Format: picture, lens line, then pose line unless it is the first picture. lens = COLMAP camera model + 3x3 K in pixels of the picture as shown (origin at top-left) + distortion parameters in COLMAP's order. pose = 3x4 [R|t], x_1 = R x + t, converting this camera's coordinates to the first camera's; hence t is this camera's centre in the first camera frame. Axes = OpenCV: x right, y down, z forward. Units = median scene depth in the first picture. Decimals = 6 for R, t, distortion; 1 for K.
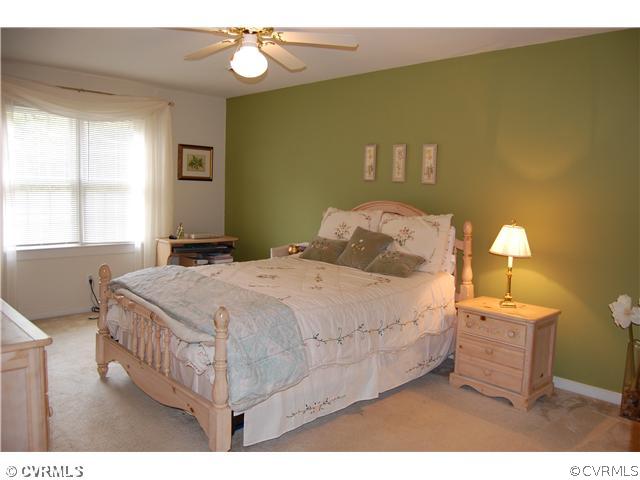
lens RADIAL K [[514.4, 0, 318.6], [0, 514.4, 239.7], [0, 0, 1]] dist [-0.069500, 0.036167]
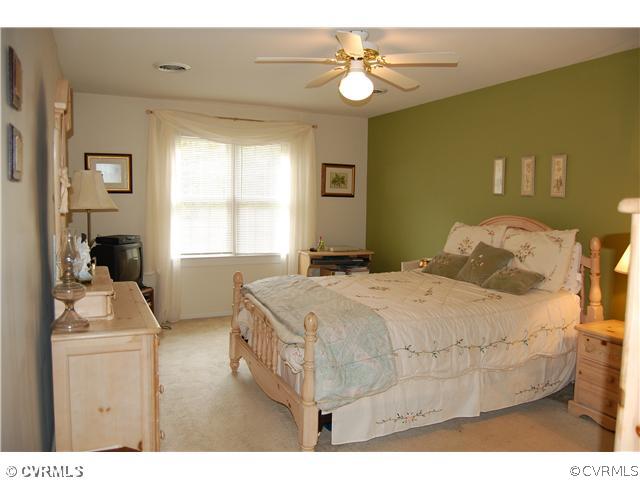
lens RADIAL K [[514.4, 0, 322.0], [0, 514.4, 239.0], [0, 0, 1]] dist [-0.069500, 0.036167]
pose [[0.944064, 0.010726, -0.329589, 0.131879], [-0.021166, 0.999381, -0.028103, 0.003569], [0.329084, 0.033507, 0.943706, -0.022691]]
